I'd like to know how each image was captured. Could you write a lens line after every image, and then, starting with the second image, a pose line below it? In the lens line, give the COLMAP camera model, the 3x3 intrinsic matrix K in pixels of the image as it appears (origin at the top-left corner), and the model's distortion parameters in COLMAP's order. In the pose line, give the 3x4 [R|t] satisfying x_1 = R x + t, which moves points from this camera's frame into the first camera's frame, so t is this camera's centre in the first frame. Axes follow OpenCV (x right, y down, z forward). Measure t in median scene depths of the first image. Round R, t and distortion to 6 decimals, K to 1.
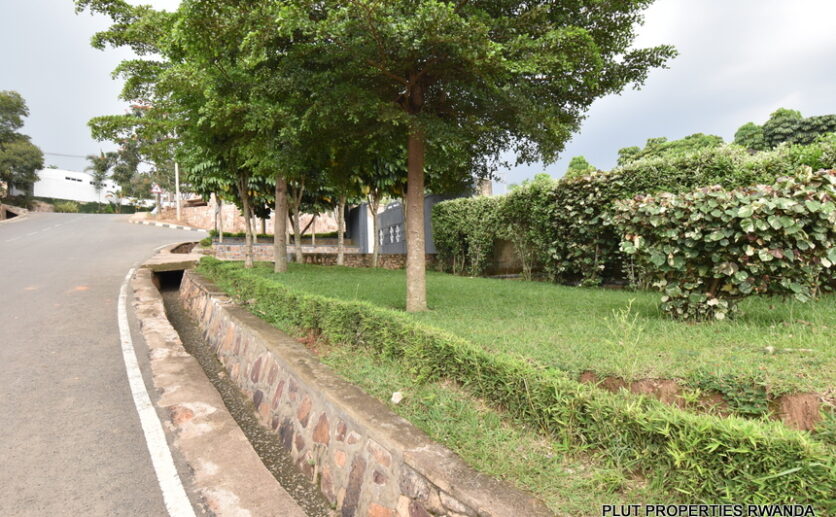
lens RADIAL K [[455.6, 0, 418.0], [0, 455.6, 258.5], [0, 0, 1]] dist [0.004296, -0.023619]
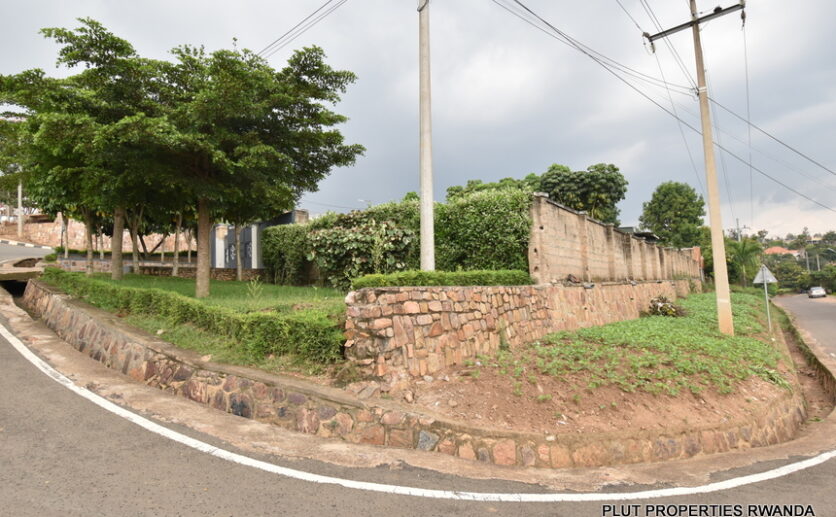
lens RADIAL K [[455.6, 0, 418.0], [0, 455.6, 258.5], [0, 0, 1]] dist [0.004296, -0.023619]
pose [[0.969710, 0.013514, 0.243885, 0.159154], [-0.001059, 0.998691, -0.051130, 0.027455], [-0.244257, 0.049323, 0.968455, -0.338505]]
